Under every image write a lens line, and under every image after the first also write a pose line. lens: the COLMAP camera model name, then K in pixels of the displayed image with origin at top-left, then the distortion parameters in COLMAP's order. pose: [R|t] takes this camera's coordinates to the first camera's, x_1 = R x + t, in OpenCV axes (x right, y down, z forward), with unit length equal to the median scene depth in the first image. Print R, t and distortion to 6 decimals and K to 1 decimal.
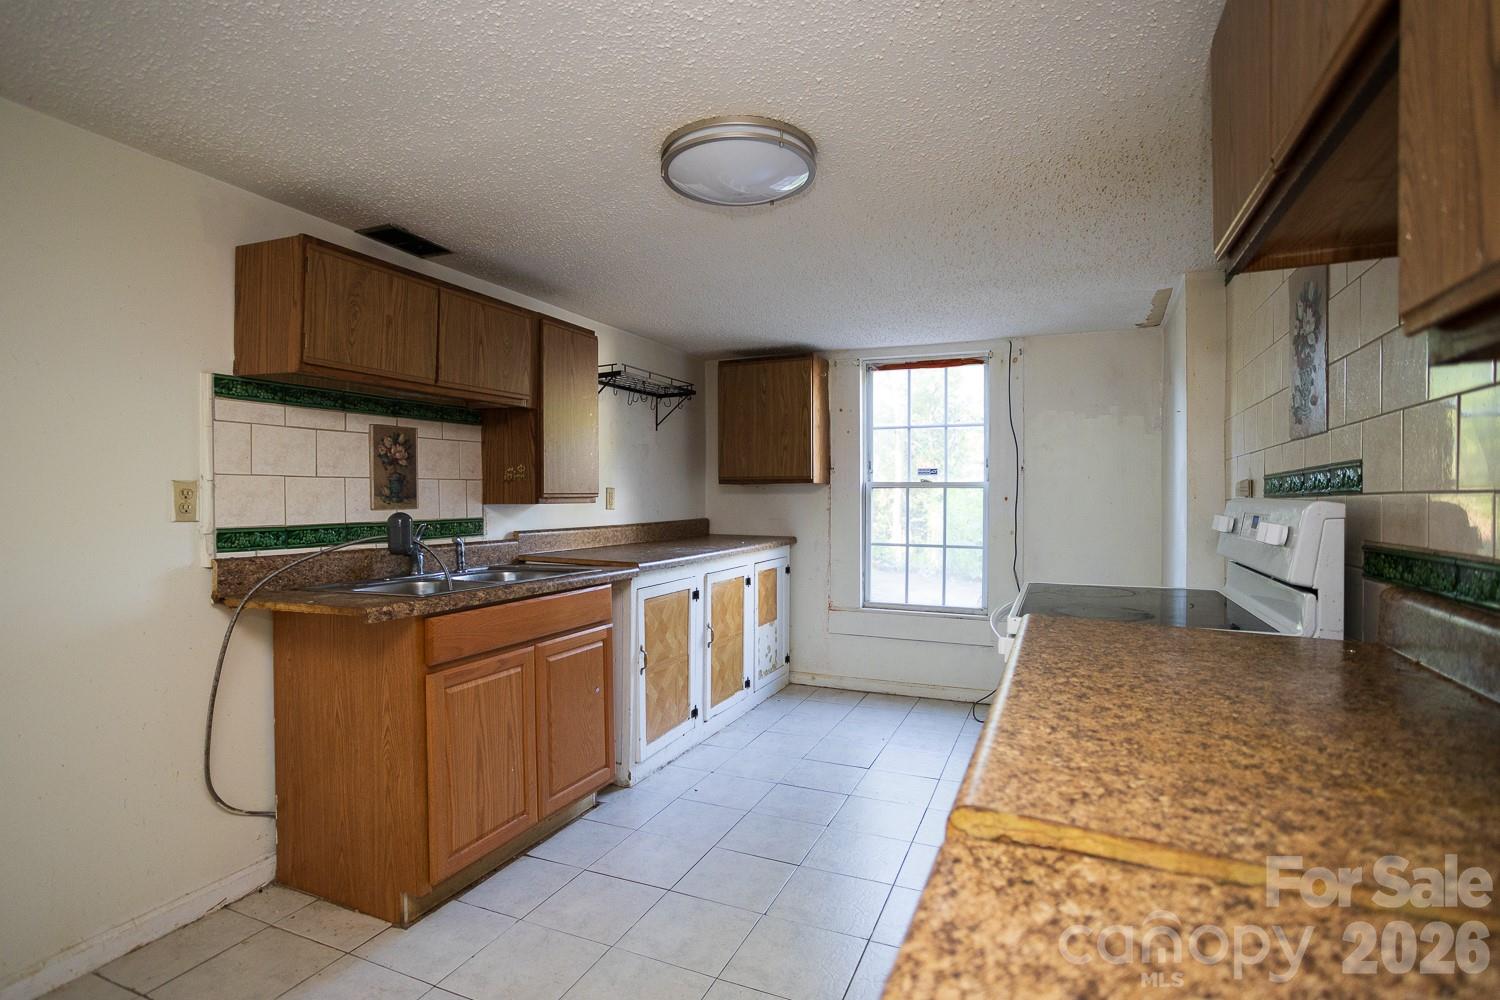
lens RADIAL K [[731.8, 0, 748.2], [0, 731.8, 496.9], [0, 0, 1]] dist [-0.016035, 0.003986]
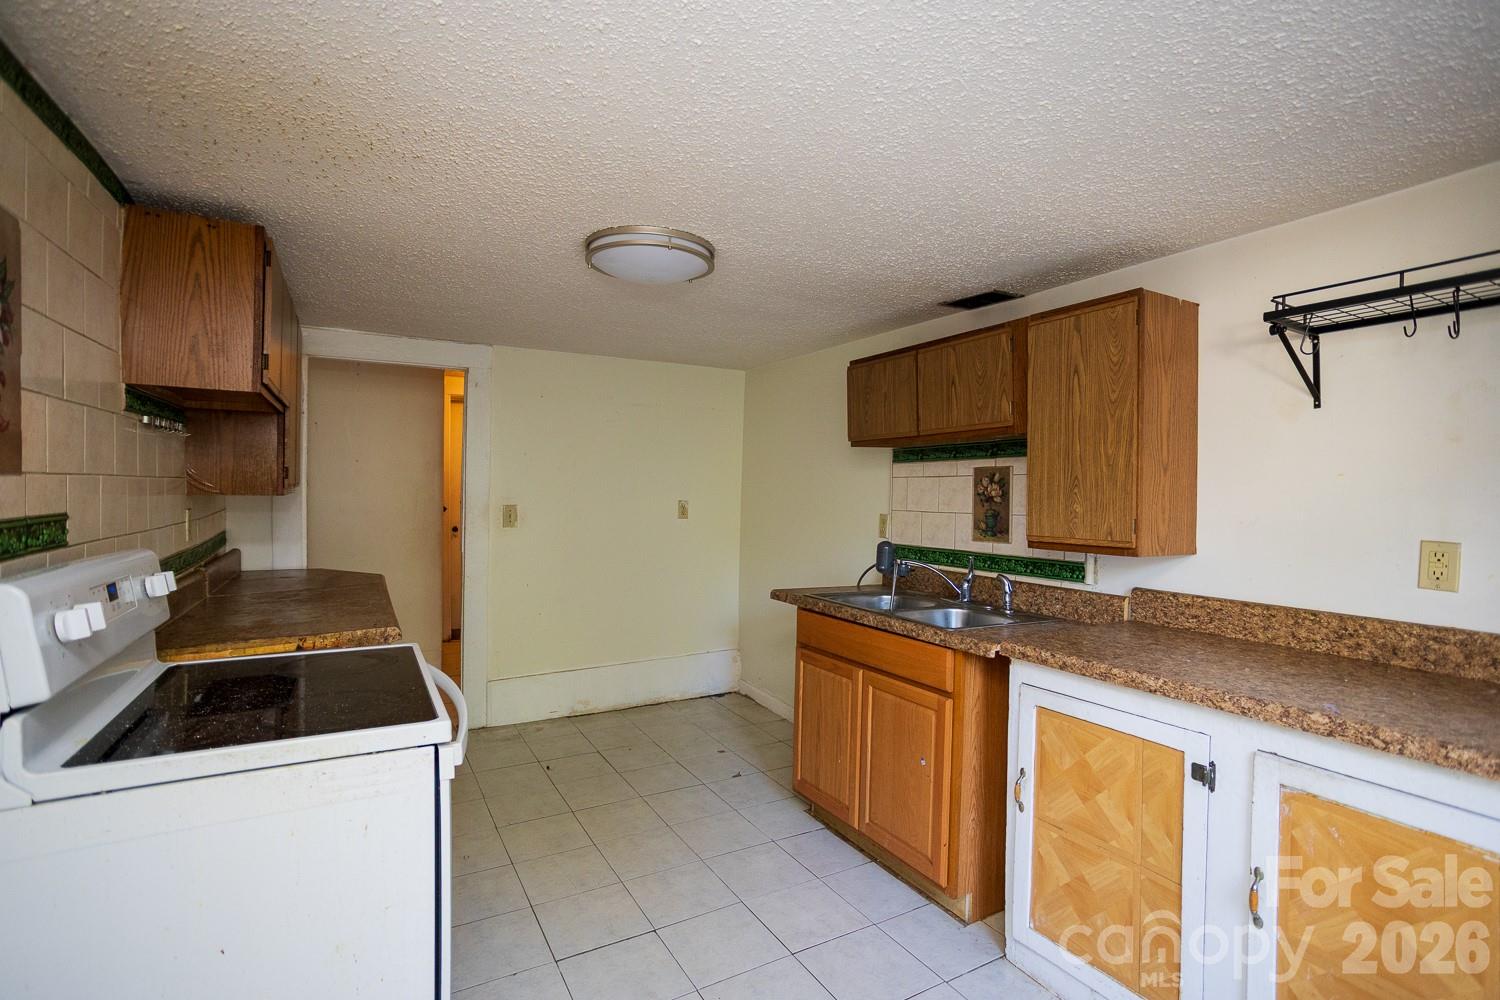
lens RADIAL K [[731.8, 0, 747.8], [0, 731.8, 501.9], [0, 0, 1]] dist [-0.016035, 0.003986]
pose [[-0.603148, 0.002886, -0.797624, 0.627717], [-0.013343, 0.999817, 0.013707, -0.055221], [0.797517, 0.018910, -0.602999, 1.395463]]
